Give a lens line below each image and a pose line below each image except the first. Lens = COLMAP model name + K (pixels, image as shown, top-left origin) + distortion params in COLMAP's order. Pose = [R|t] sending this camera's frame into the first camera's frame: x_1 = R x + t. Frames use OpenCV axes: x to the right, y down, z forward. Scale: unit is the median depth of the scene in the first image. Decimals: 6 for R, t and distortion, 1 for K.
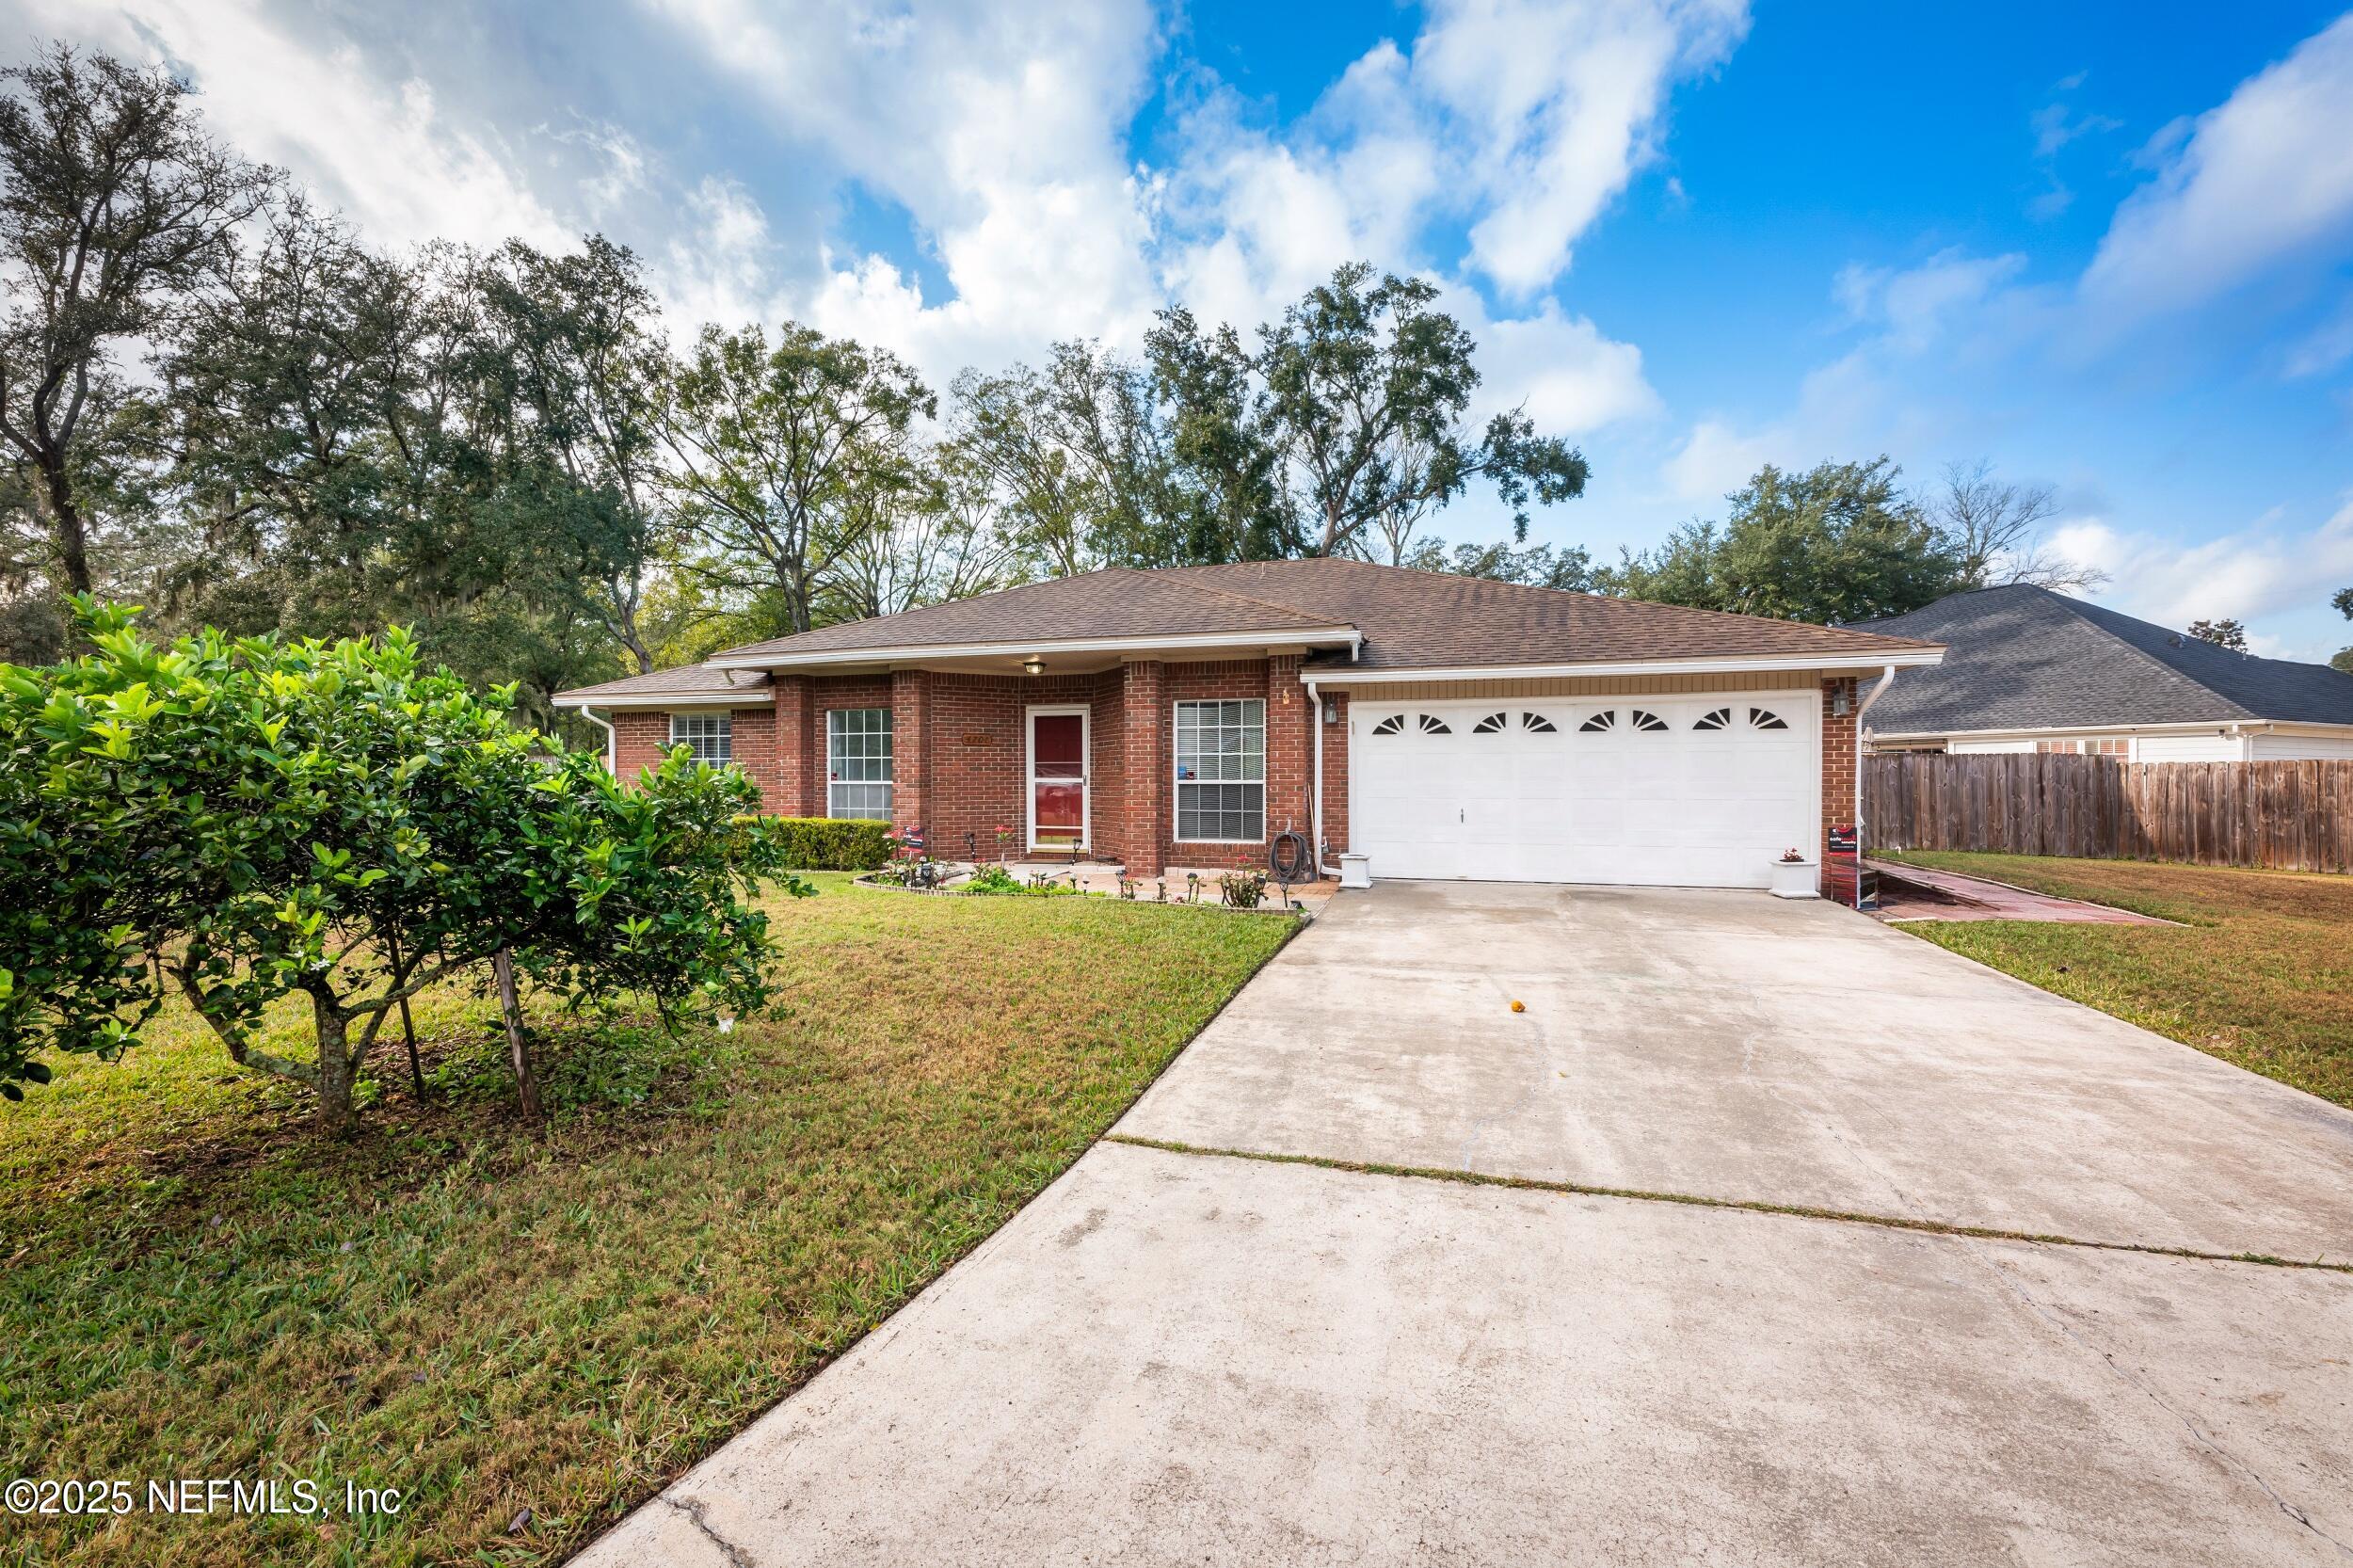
lens RADIAL K [[956.9, 0, 1180.6], [0, 956.9, 787.6], [0, 0, 1]] dist [-0.000330, -0.000519]
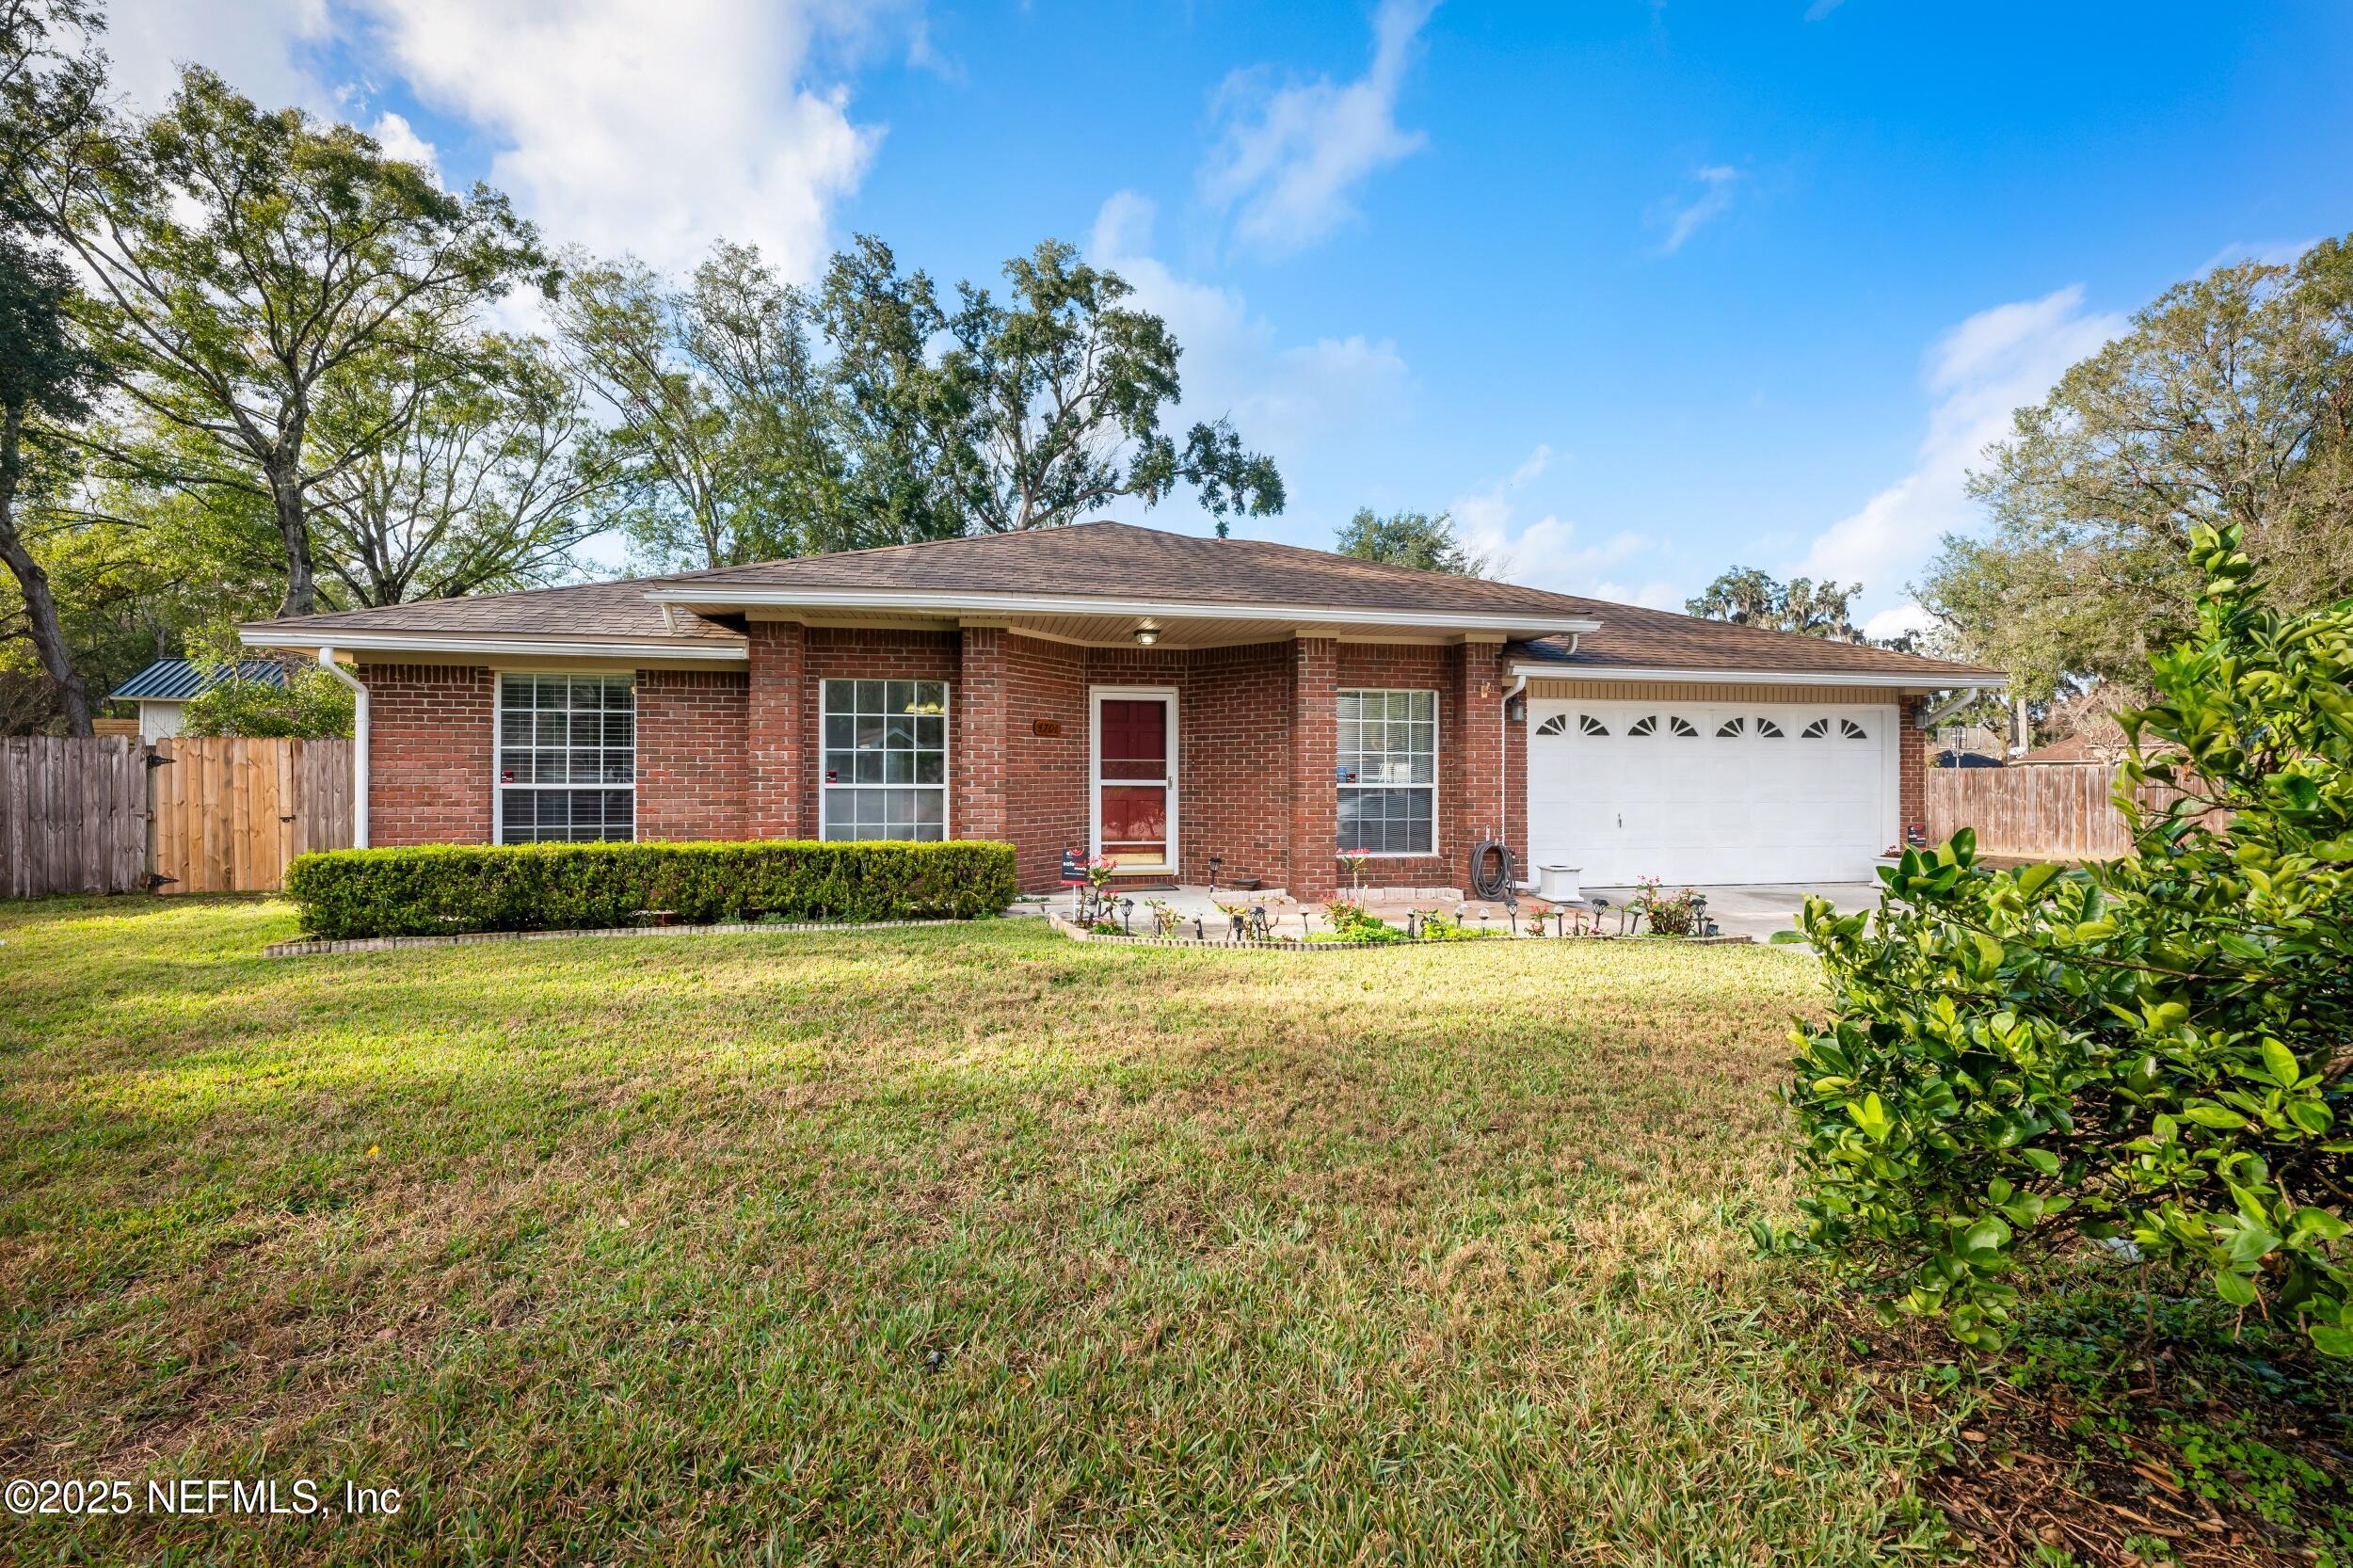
lens RADIAL K [[949.6, 0, 1176.5], [0, 949.6, 784.0], [0, 0, 1]] dist [-0.000138, -0.000024]
pose [[0.889496, -0.000570, 0.456943, -0.455271], [-0.000199, 0.999999, 0.001634, -0.007768], [-0.456943, -0.001544, 0.889494, 0.291802]]
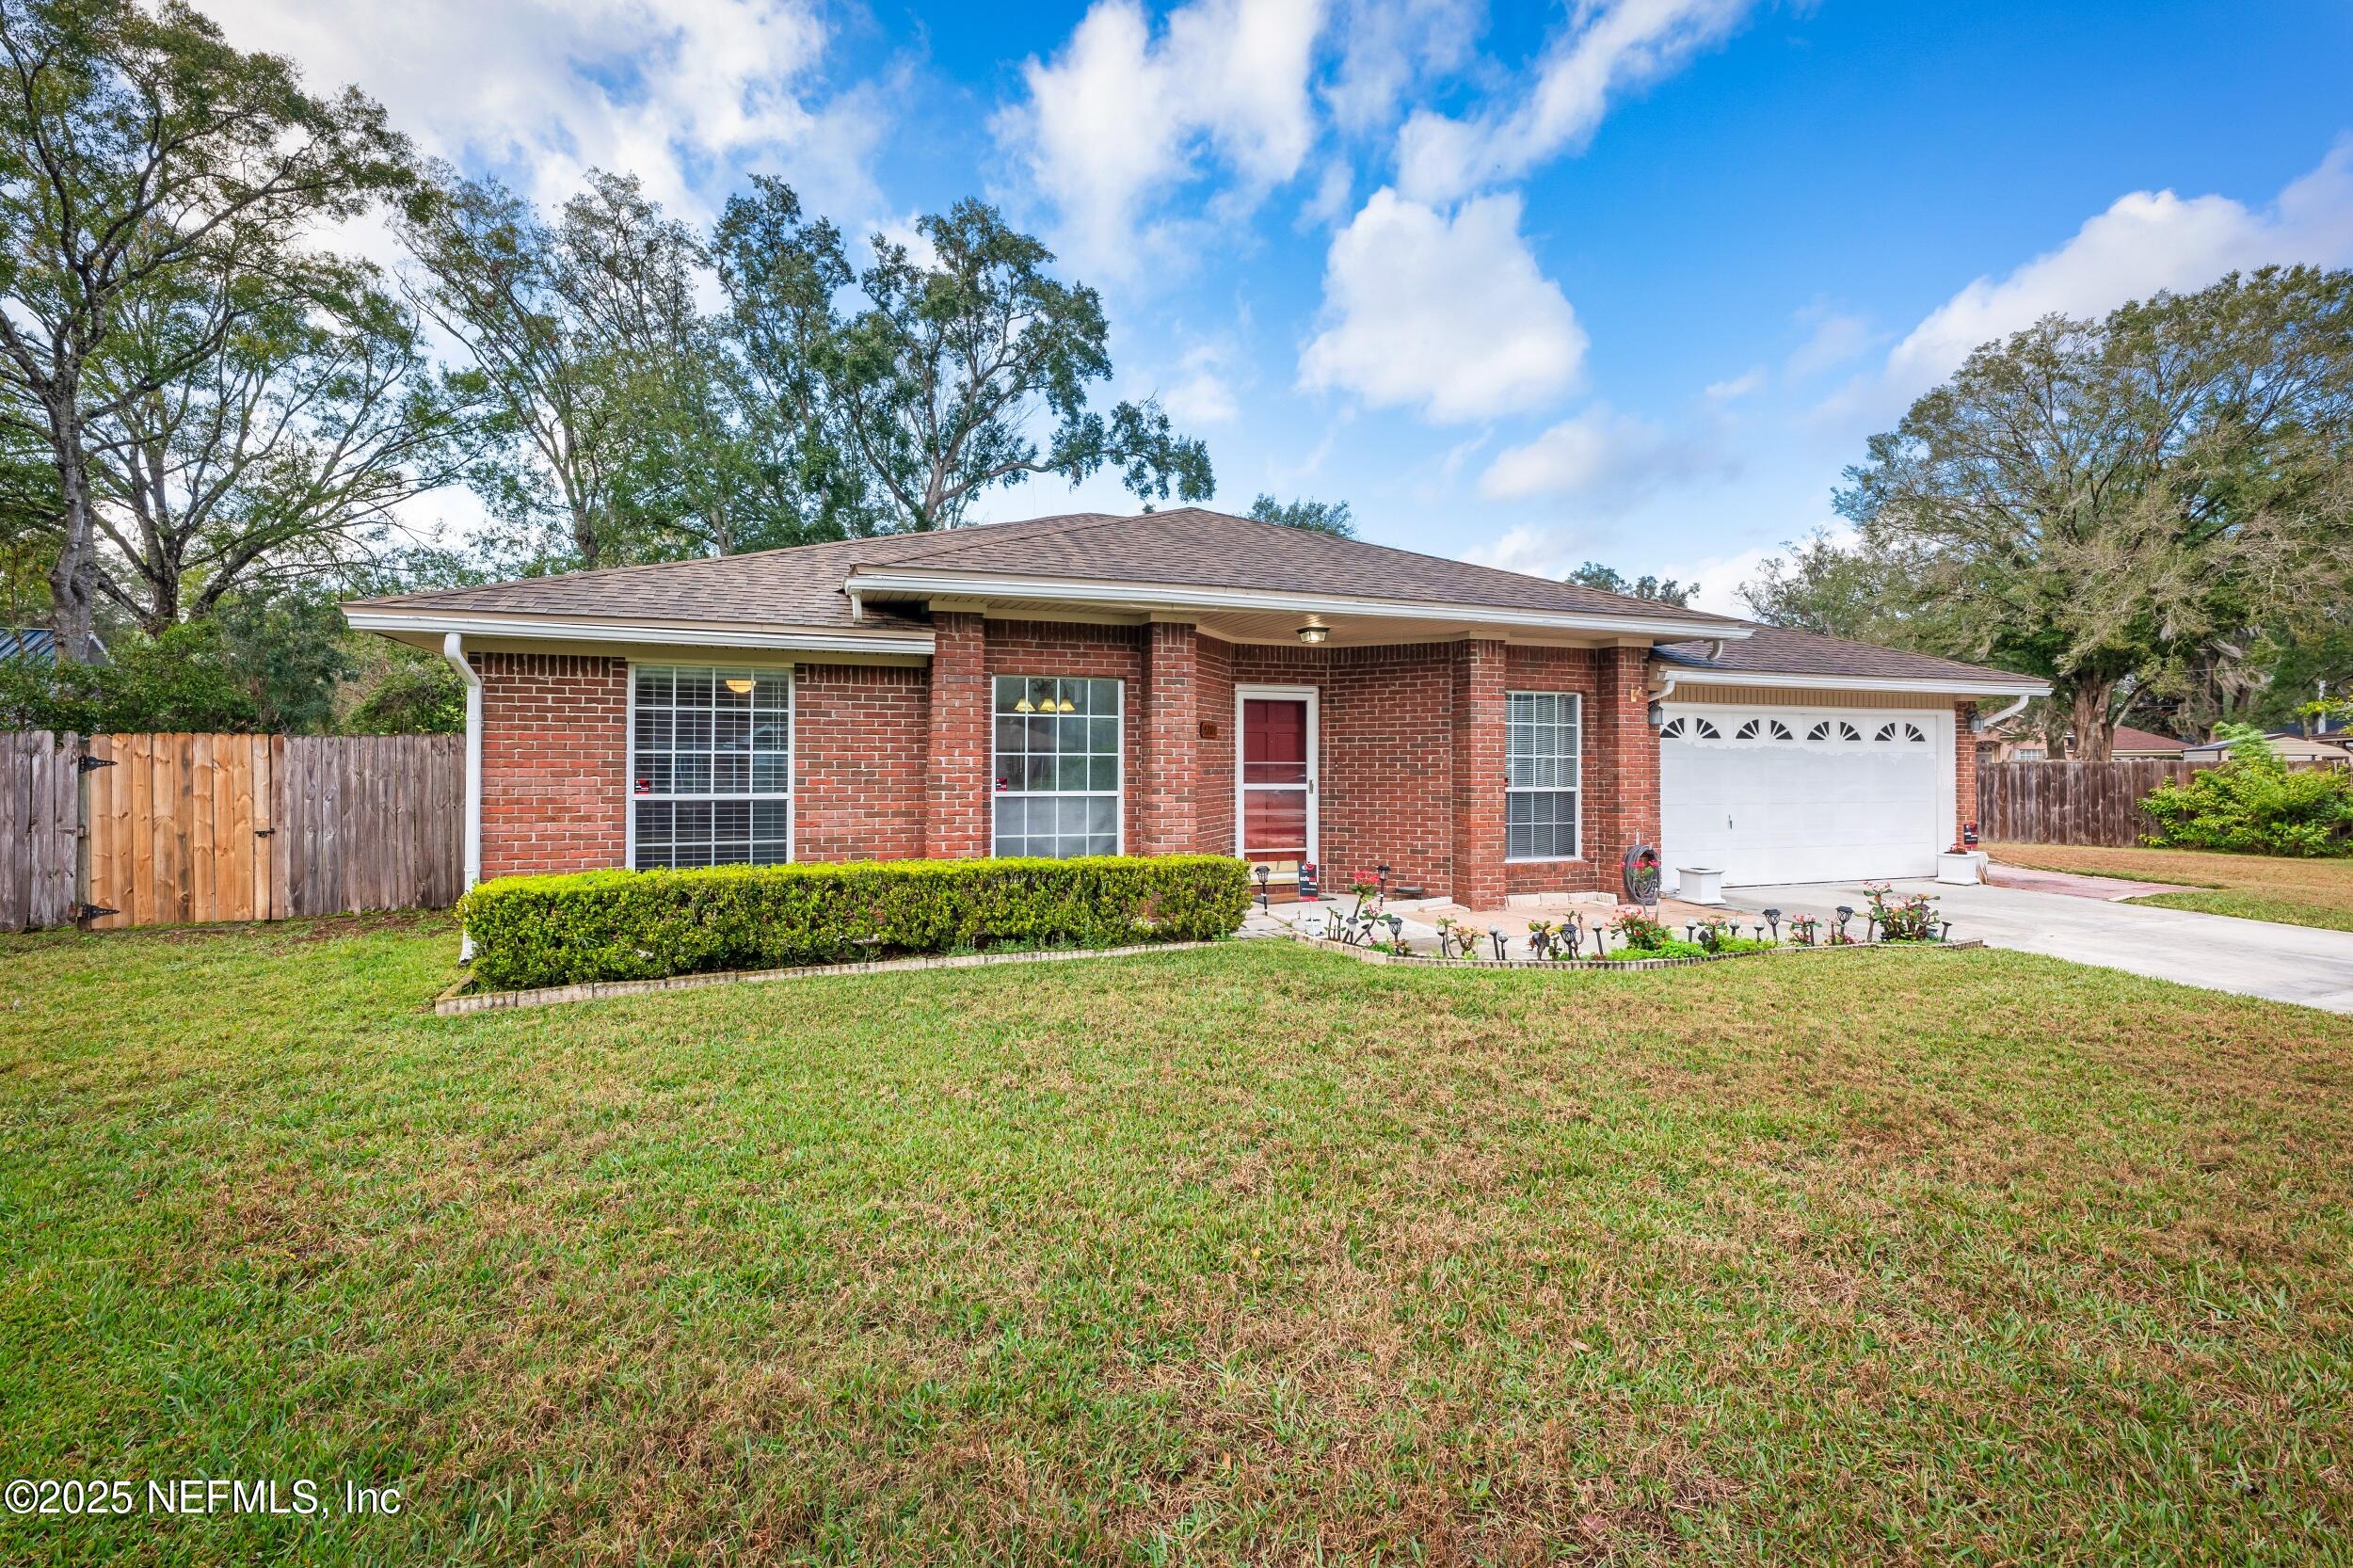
lens RADIAL K [[986.4, 0, 1169.4], [0, 986.4, 754.5], [0, 0, 1]] dist [-0.003293, -0.000501]
pose [[0.811404, 0.009264, 0.584412, -0.647281], [0.000495, 0.999863, -0.016537, -0.019991], [-0.584485, 0.013707, 0.811289, 0.427138]]
